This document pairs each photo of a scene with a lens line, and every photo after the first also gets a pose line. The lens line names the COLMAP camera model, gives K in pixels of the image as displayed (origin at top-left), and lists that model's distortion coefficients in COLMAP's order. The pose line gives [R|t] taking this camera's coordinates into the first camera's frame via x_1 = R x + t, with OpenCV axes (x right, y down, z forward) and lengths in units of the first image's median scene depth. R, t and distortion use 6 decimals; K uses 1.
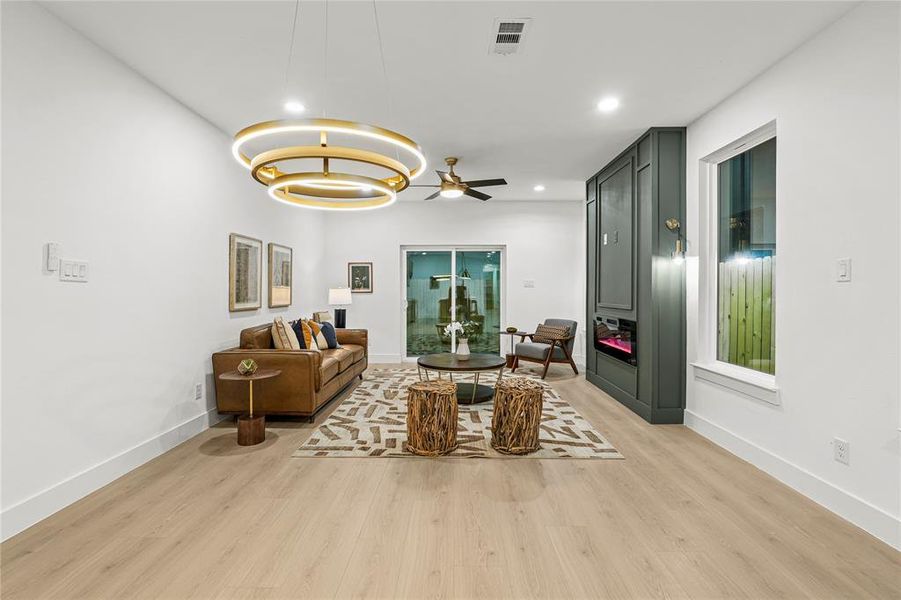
lens RADIAL K [[416.0, 0, 449.7], [0, 416.0, 294.4], [0, 0, 1]] dist [-0.002131, -0.000462]
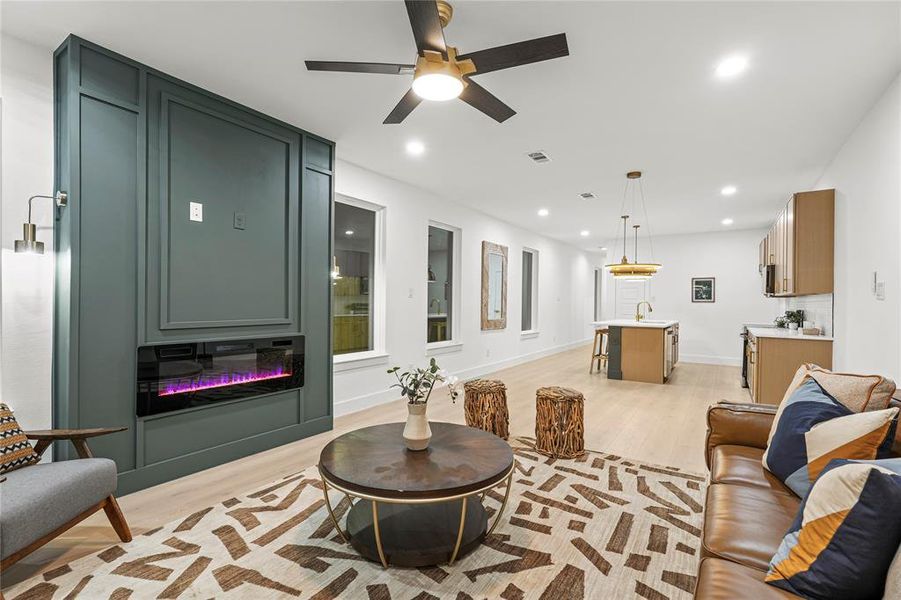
lens RADIAL K [[416.0, 0, 450.2], [0, 416.0, 302.2], [0, 0, 1]] dist [-0.002131, -0.000462]
pose [[-0.842311, -0.010365, 0.538892, -0.291365], [-0.005623, 0.999930, 0.010443, -0.016518], [-0.538962, 0.005766, -0.842310, 1.582689]]
